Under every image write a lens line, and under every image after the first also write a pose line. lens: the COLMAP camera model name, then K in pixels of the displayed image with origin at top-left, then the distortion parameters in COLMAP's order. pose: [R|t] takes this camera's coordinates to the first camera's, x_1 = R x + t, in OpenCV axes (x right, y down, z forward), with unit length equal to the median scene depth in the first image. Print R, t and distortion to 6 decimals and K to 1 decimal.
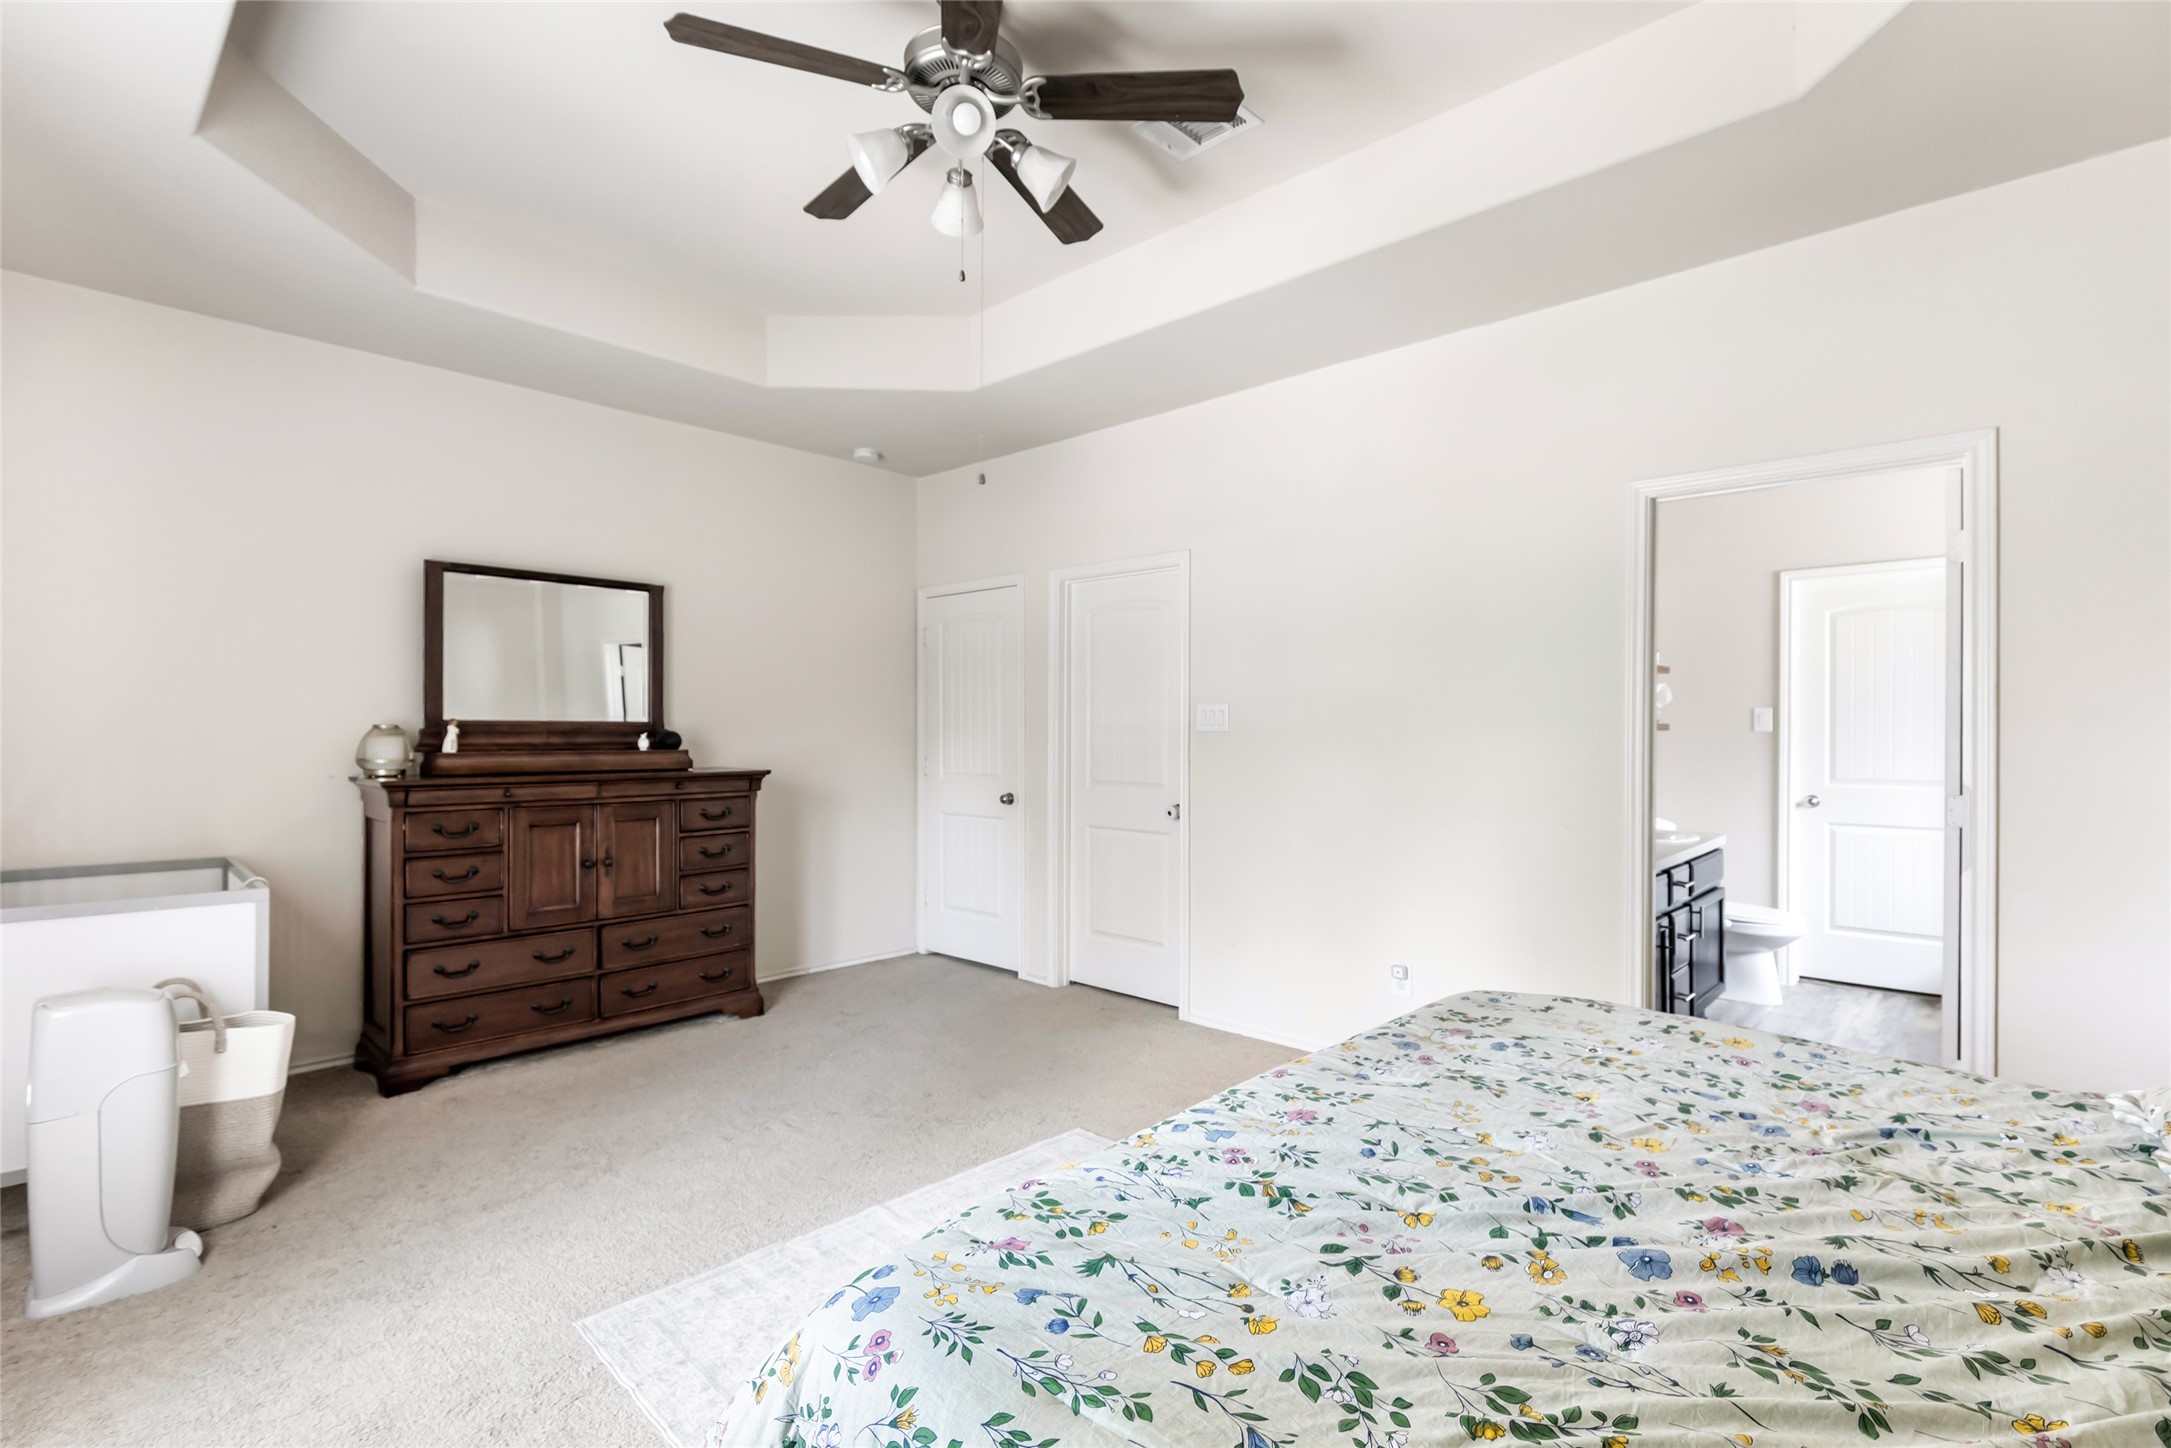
lens RADIAL K [[1004.7, 0, 1085.5], [0, 1004.7, 724.0], [0, 0, 1]] dist [0.001788, 0.000900]
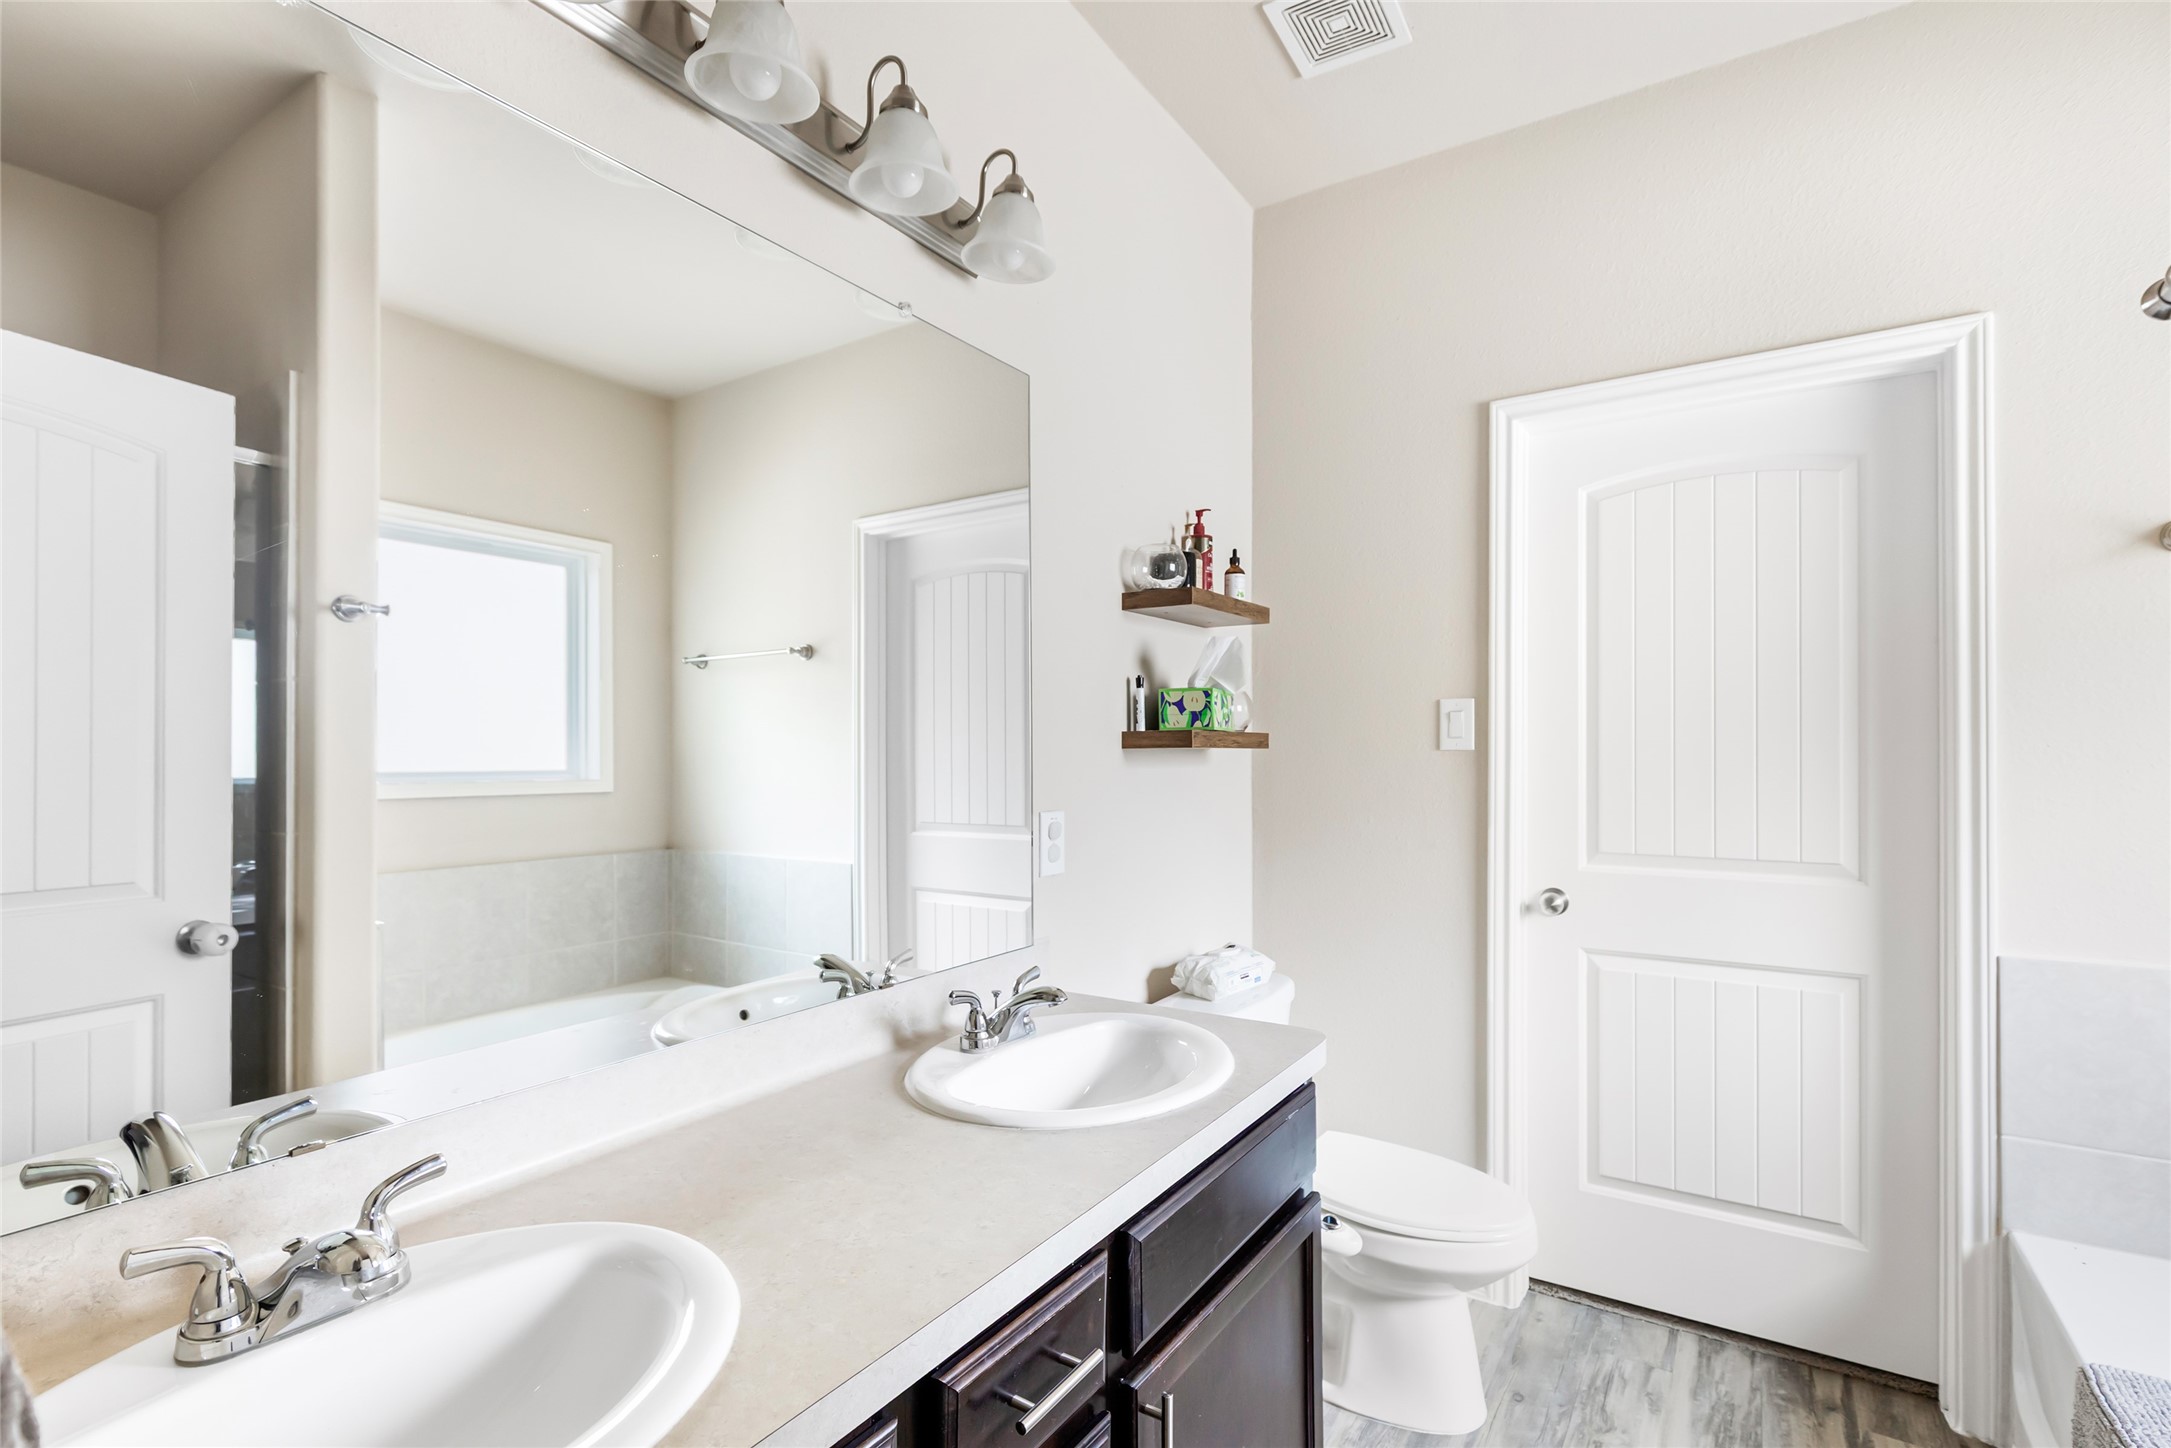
lens RADIAL K [[1004.7, 0, 1085.5], [0, 1004.7, 724.0], [0, 0, 1]] dist [0.001788, 0.000900]
pose [[0.984681, 0.000471, 0.174367, 0.432033], [0.000329, 0.999990, -0.004556, -0.002053], [-0.174367, 0.004543, 0.984670, 0.585245]]
